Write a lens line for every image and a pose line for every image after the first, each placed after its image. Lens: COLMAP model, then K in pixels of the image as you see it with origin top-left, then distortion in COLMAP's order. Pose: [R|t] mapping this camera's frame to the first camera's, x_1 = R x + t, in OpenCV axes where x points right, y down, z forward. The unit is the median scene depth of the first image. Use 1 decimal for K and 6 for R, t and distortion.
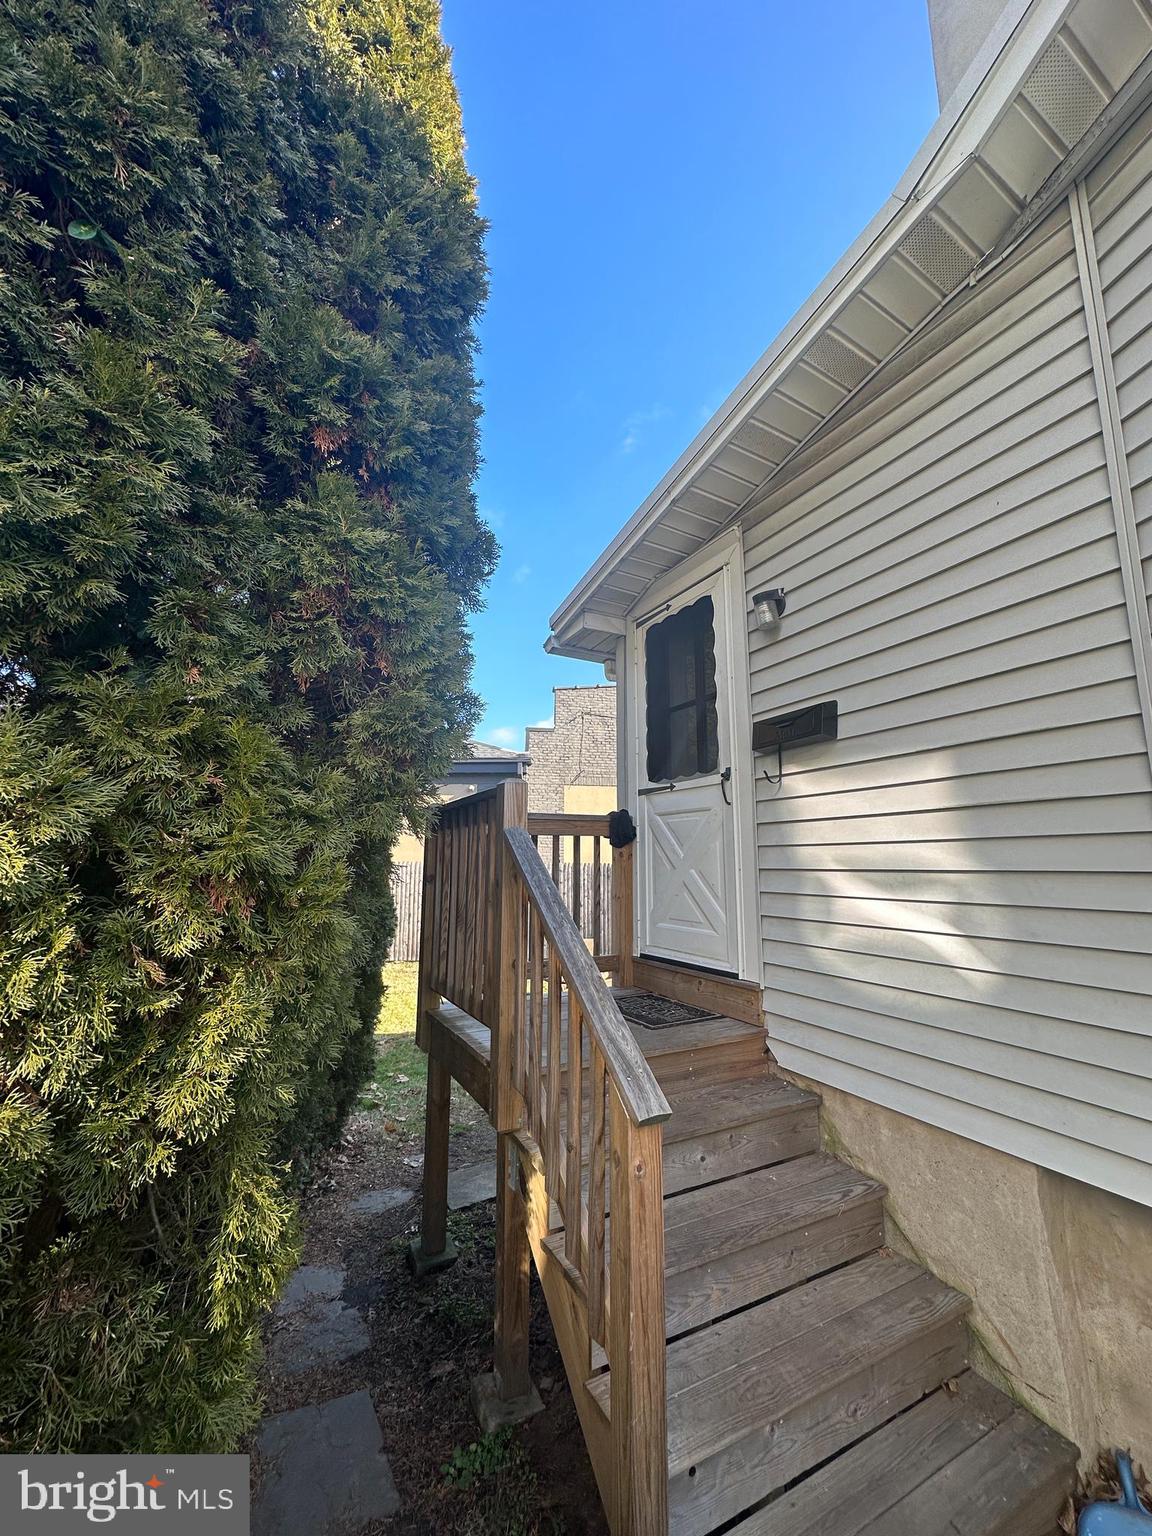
lens RADIAL K [[608.1, 0, 576.8], [0, 608.1, 767.4], [0, 0, 1]] dist [-0.002520, 0.000272]
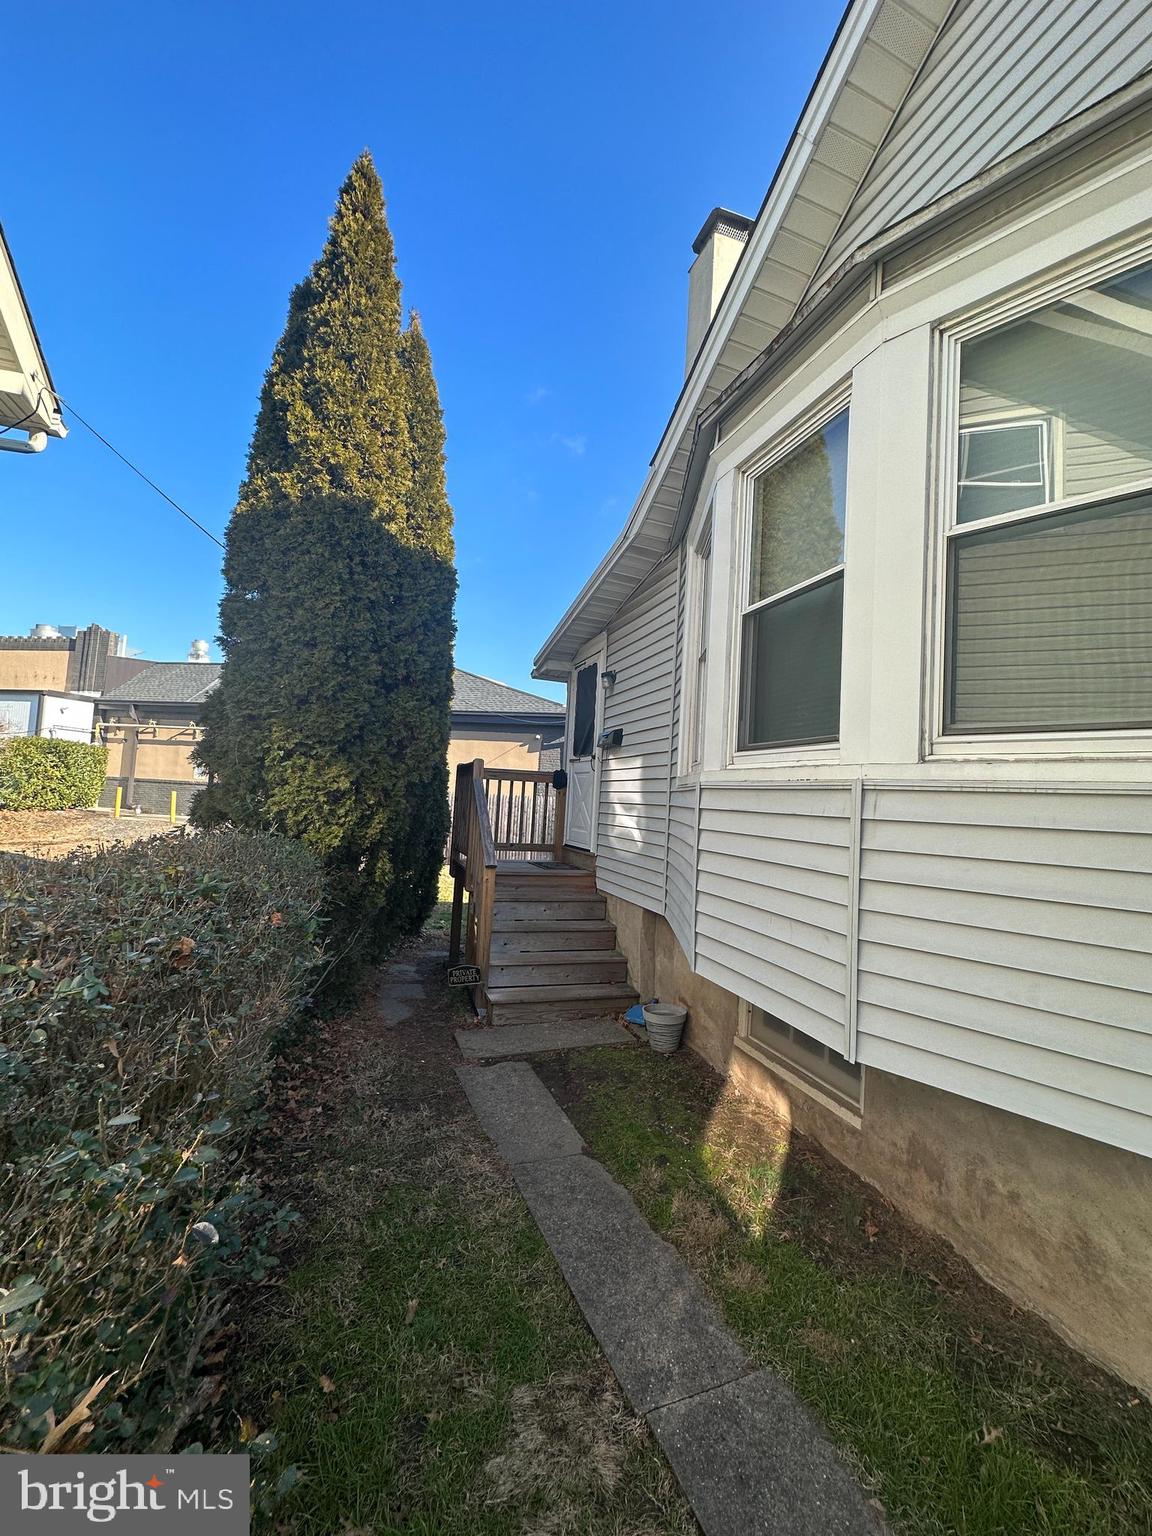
lens RADIAL K [[608.1, 0, 576.8], [0, 608.1, 767.4], [0, 0, 1]] dist [-0.002520, 0.000272]
pose [[0.987066, 0.043850, -0.154199, 0.631402], [-0.028939, 0.994800, 0.097648, -0.187202], [0.157679, -0.091923, 0.983203, -1.284745]]
